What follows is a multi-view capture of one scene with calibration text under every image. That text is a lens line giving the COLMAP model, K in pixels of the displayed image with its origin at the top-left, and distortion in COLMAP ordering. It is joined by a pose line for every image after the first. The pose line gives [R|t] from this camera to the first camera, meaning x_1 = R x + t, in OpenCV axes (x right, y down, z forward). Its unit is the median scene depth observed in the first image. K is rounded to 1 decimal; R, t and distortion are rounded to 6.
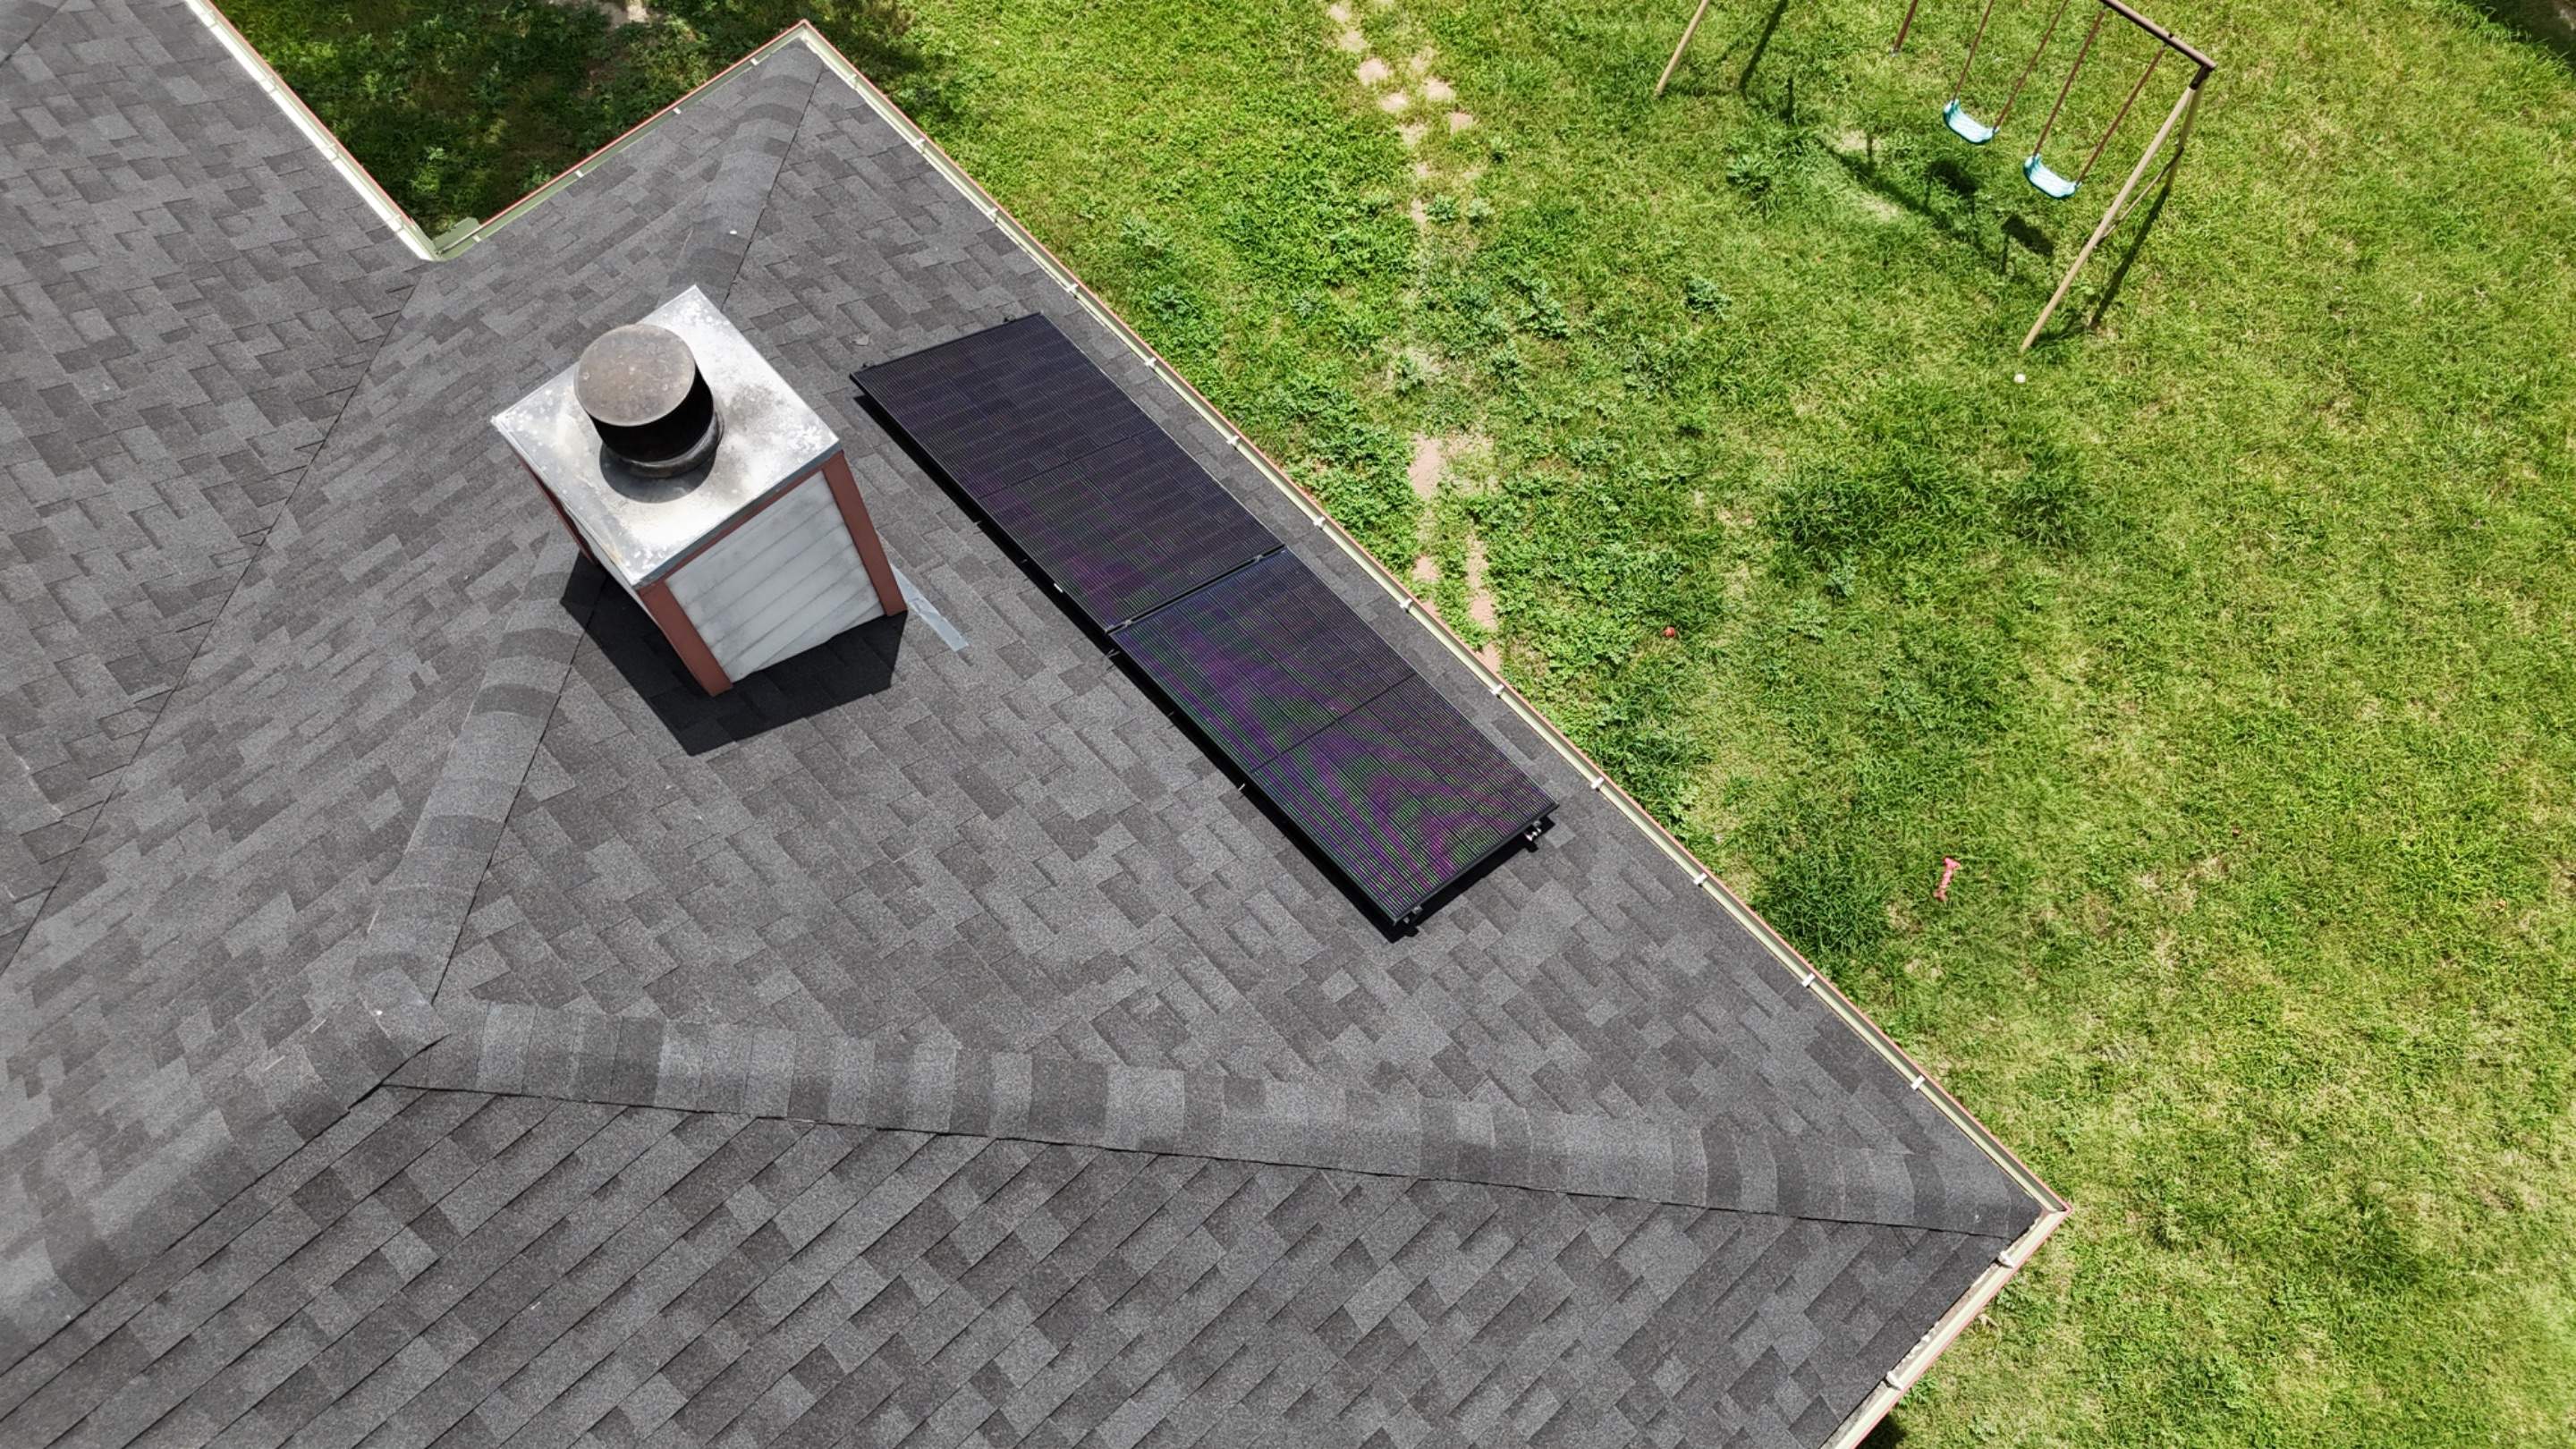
lens RADIAL K [[1896.7, 0, 1288.0], [0, 1896.7, 724.8], [0, 0, 1]] dist [0.073555, -0.070677]
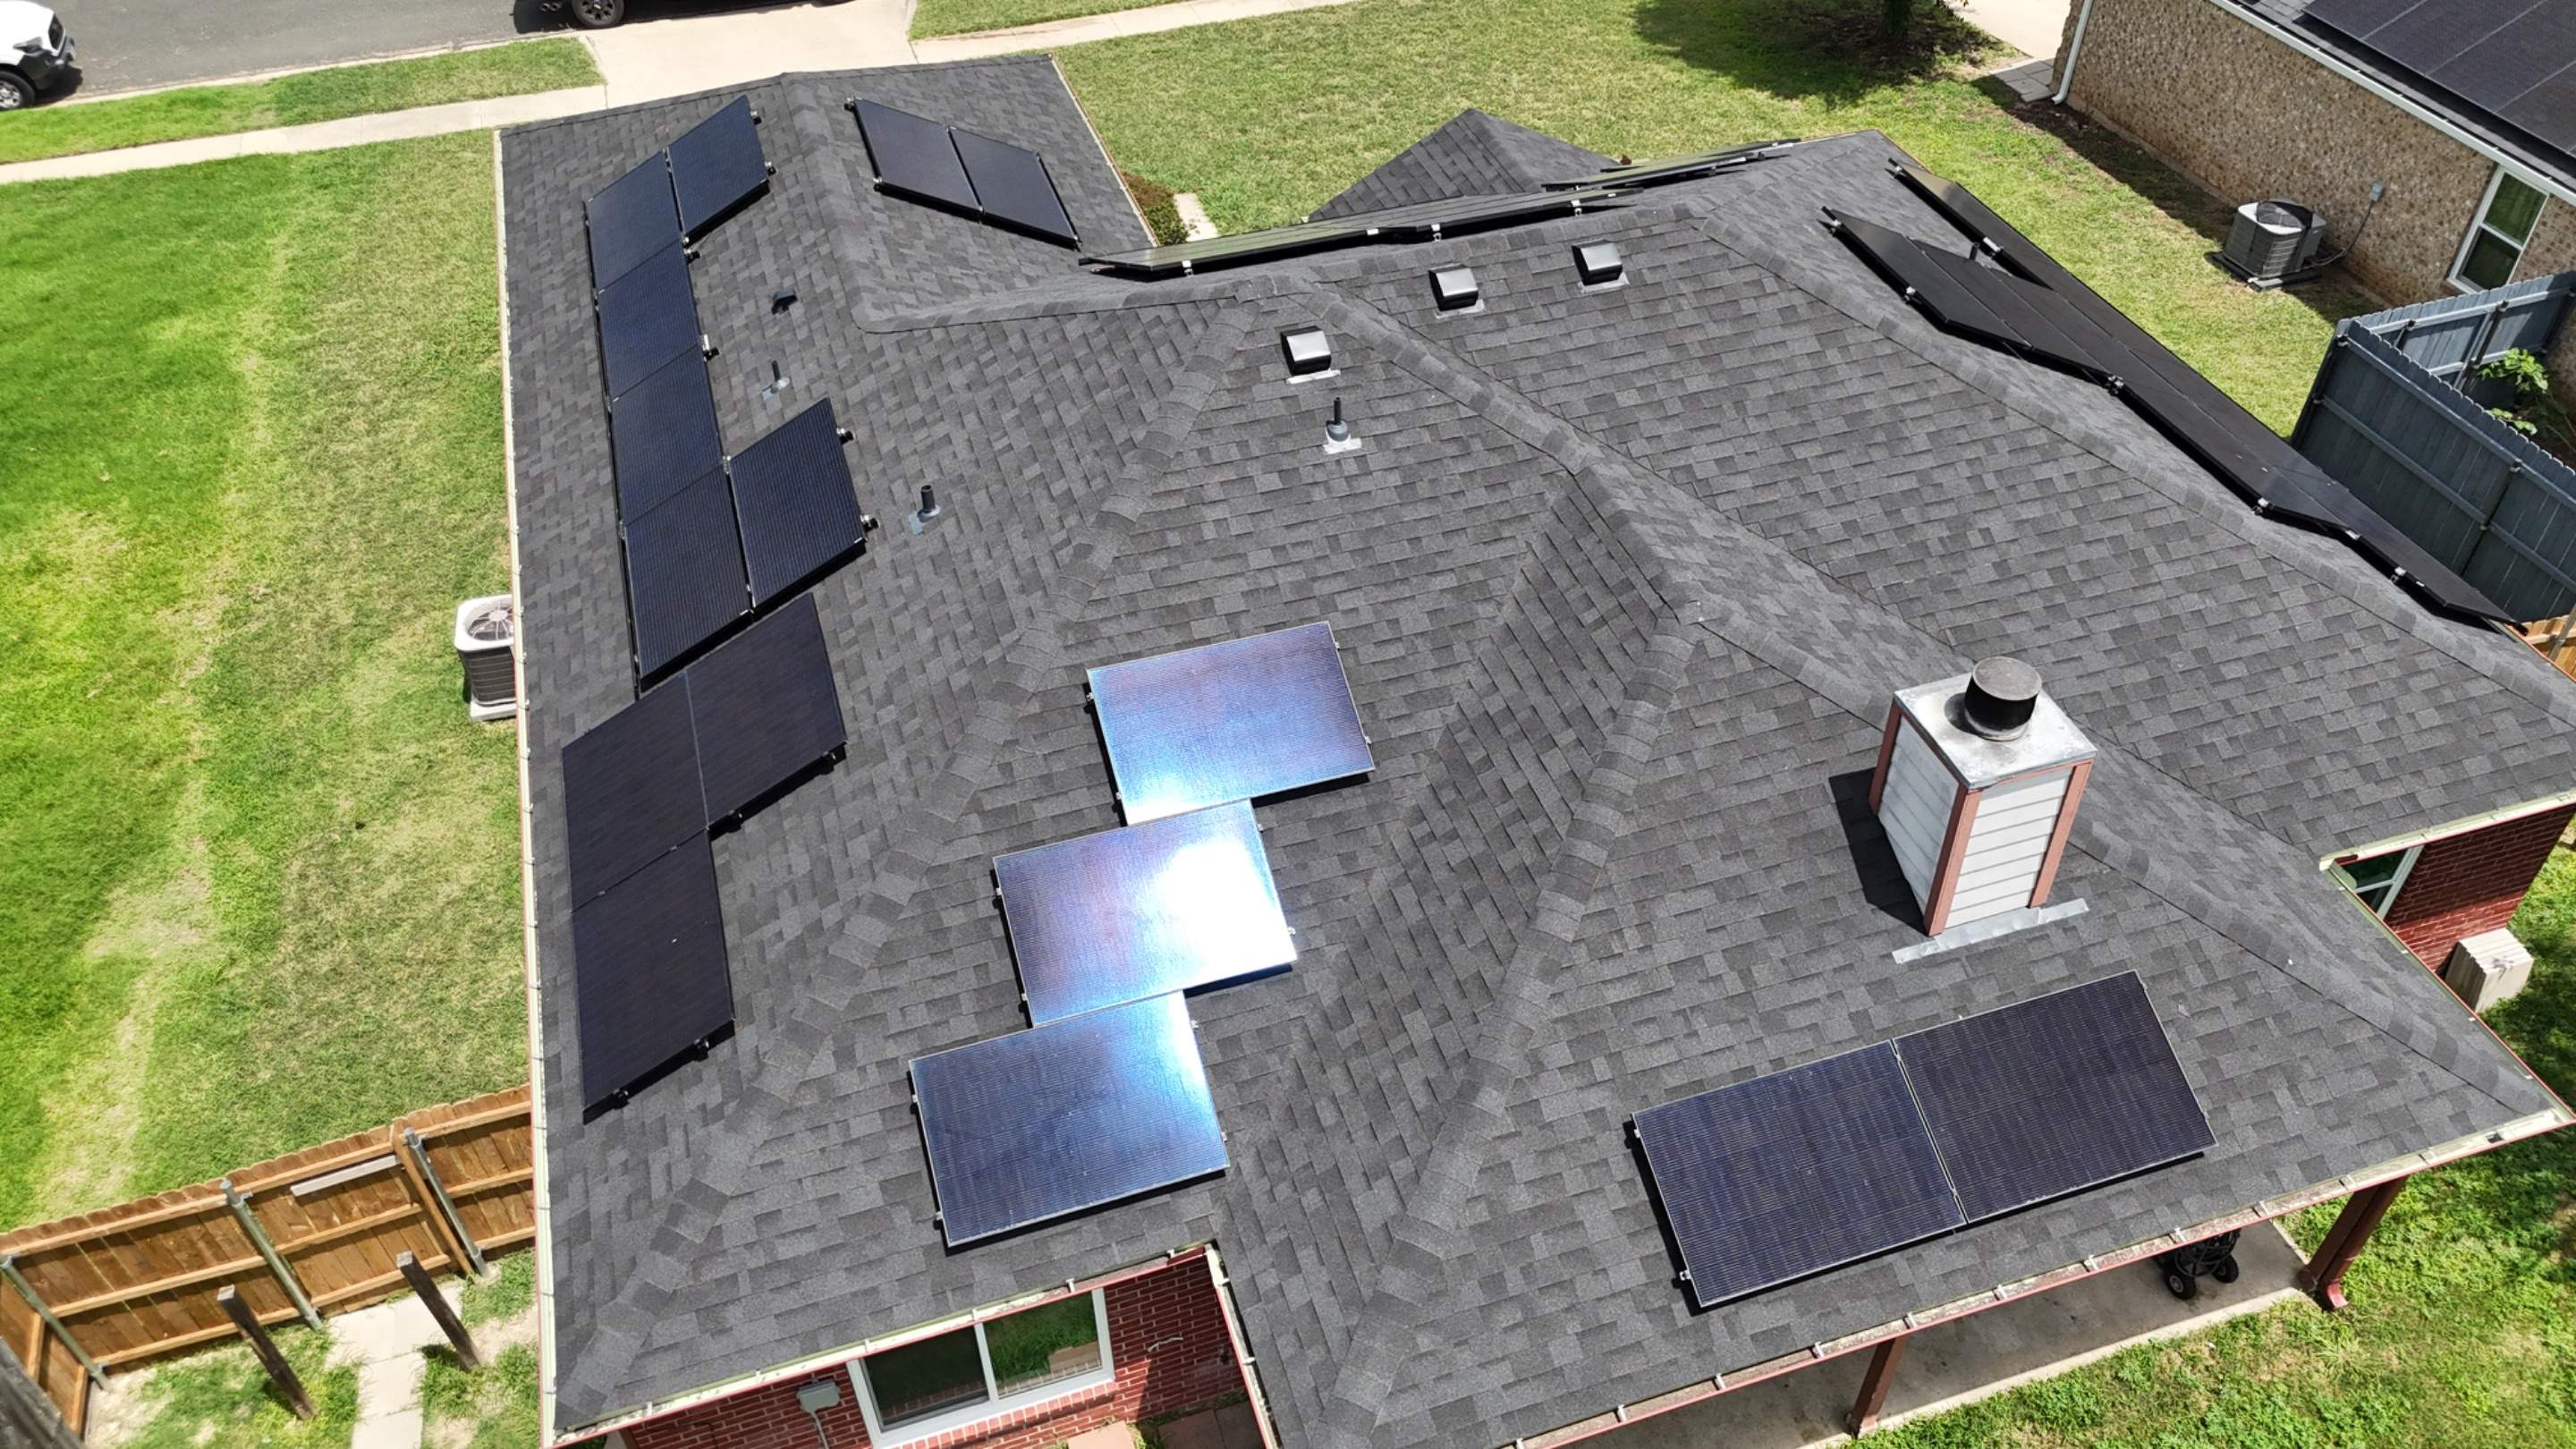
lens RADIAL K [[1898.5, 0, 1291.2], [0, 1898.5, 721.1], [0, 0, 1]] dist [0.065687, -0.055900]
pose [[-0.416611, 0.618671, -0.666094, 1.024206], [-0.829121, 0.041904, 0.557497, -0.550392], [0.372819, 0.784532, 0.495495, -0.103491]]
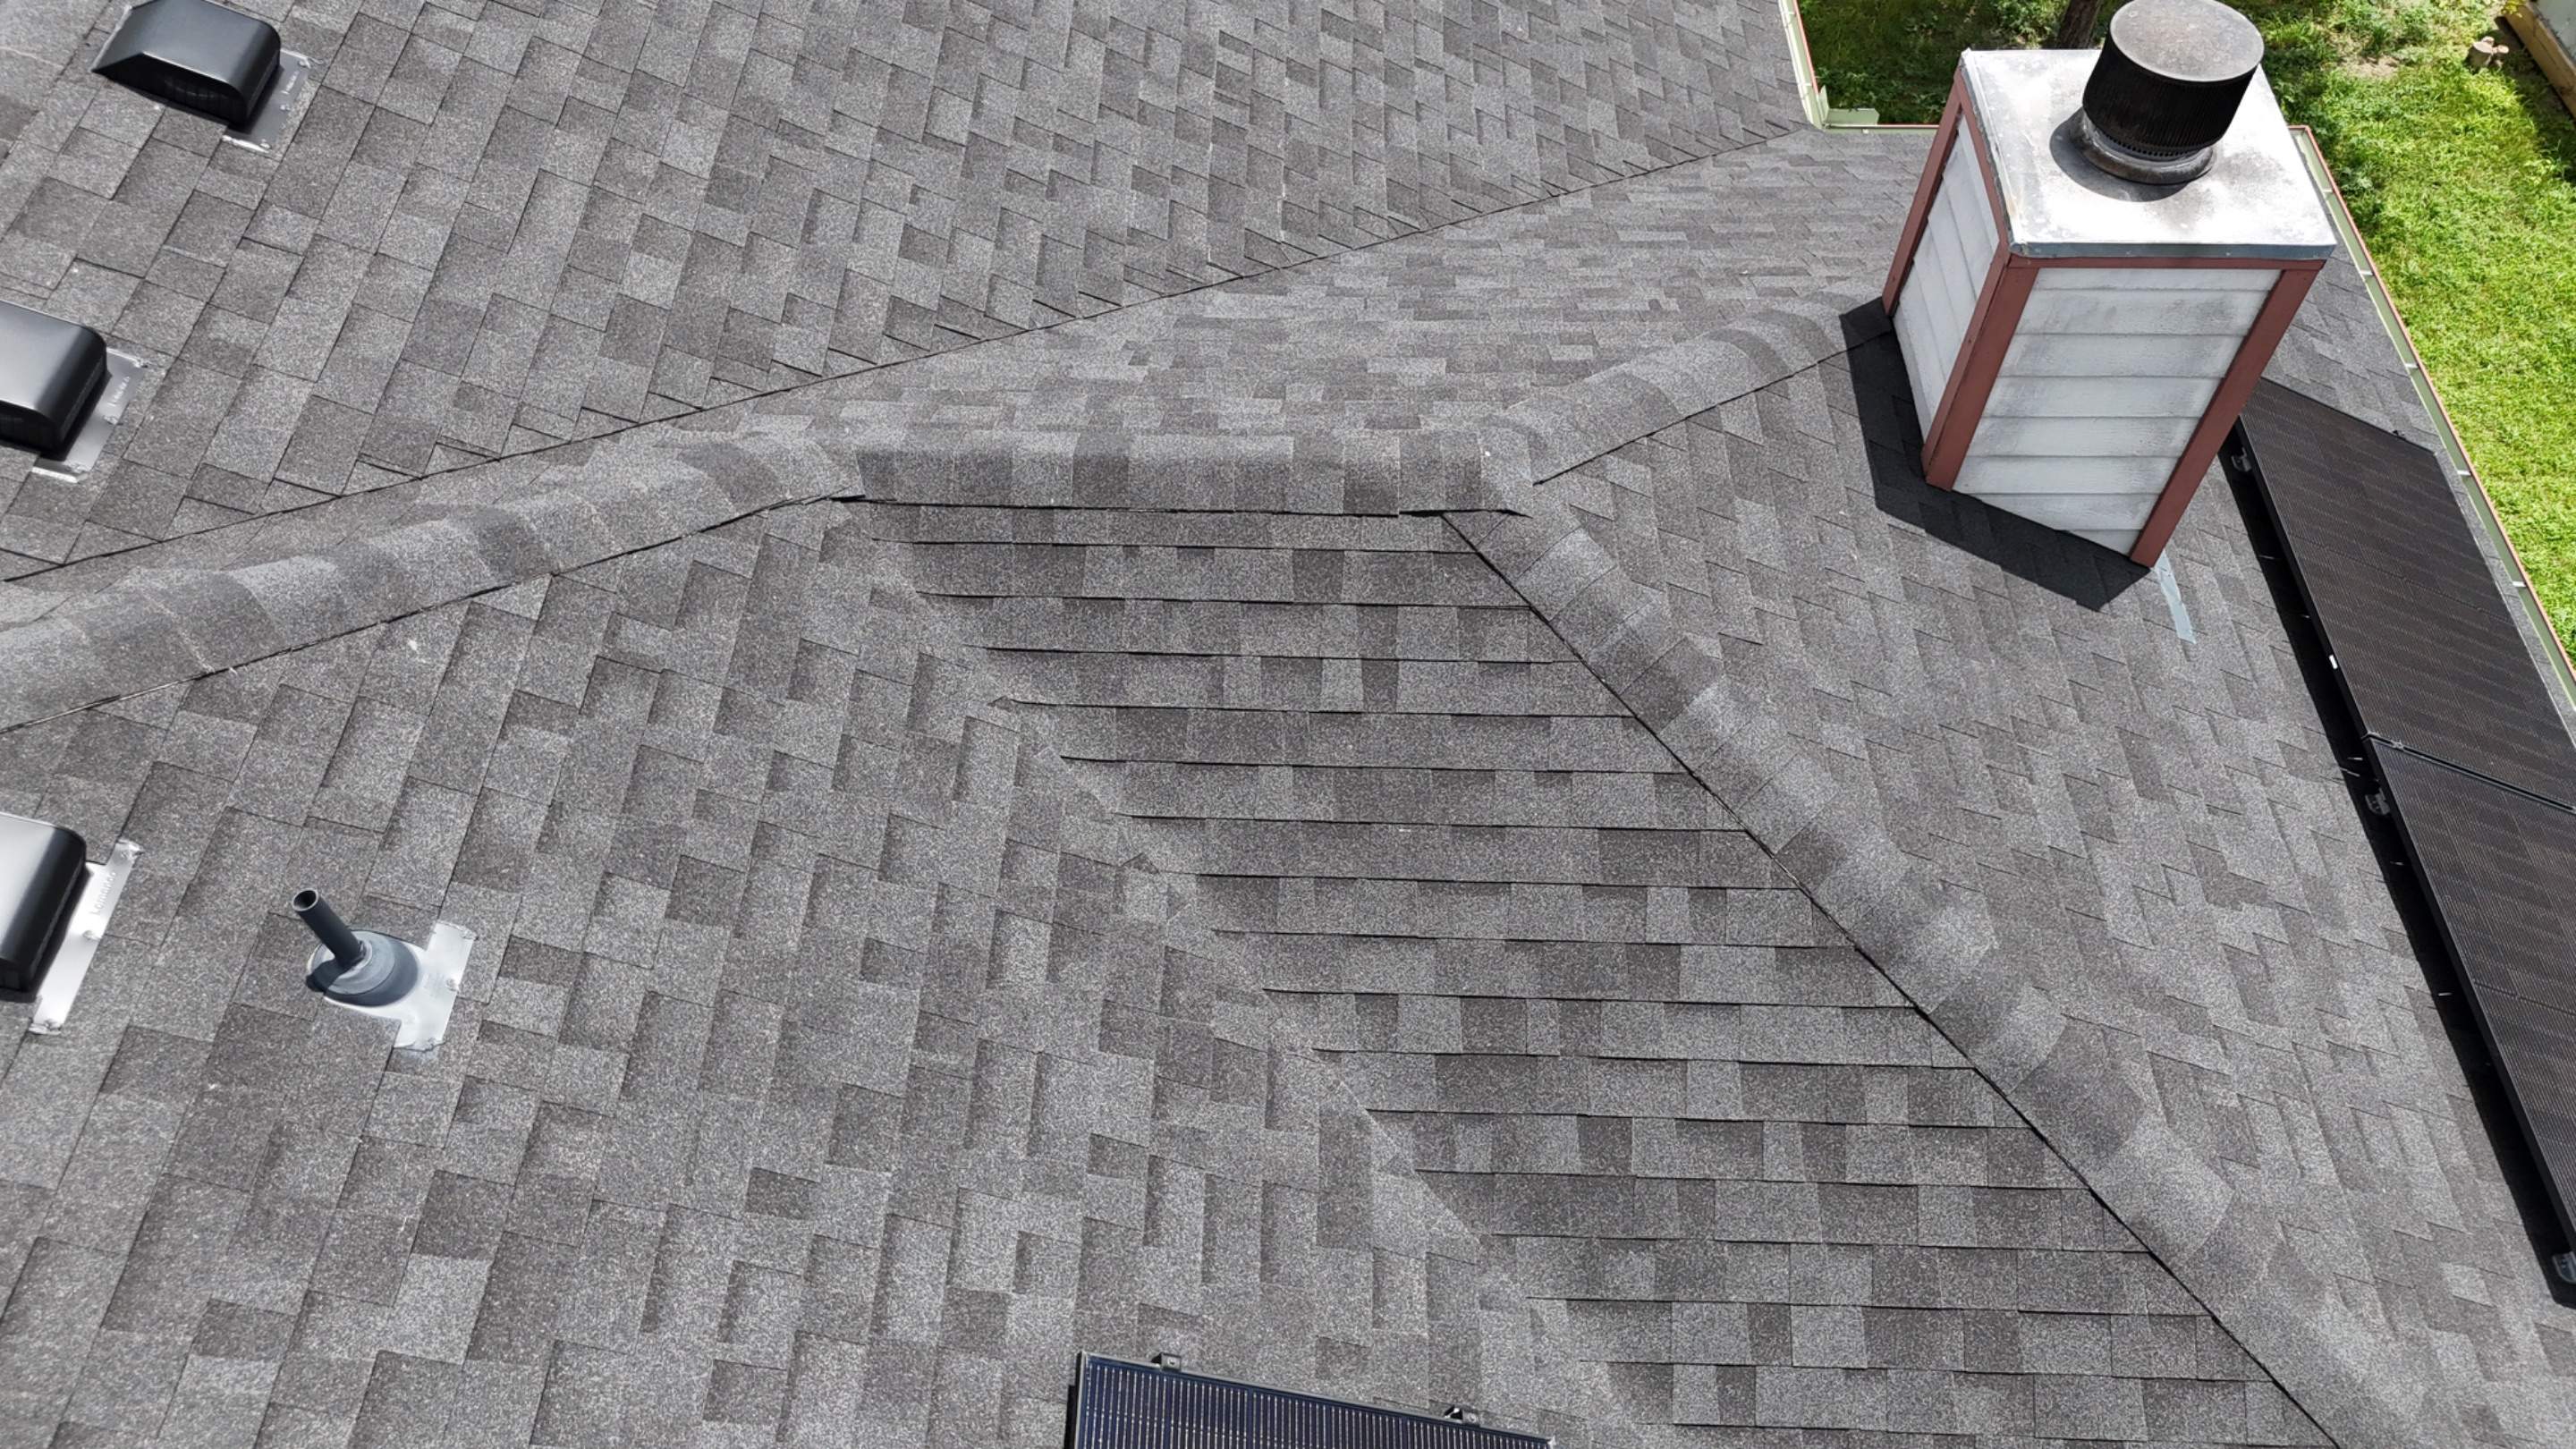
lens RADIAL K [[1914.6, 0, 1296.2], [0, 1914.6, 715.5], [0, 0, 1]] dist [0.062518, -0.056508]
pose [[0.727129, 0.547489, -0.414173, -0.100048], [-0.629647, 0.772264, -0.084573, 0.307151], [0.273548, 0.322278, 0.906261, 0.204265]]
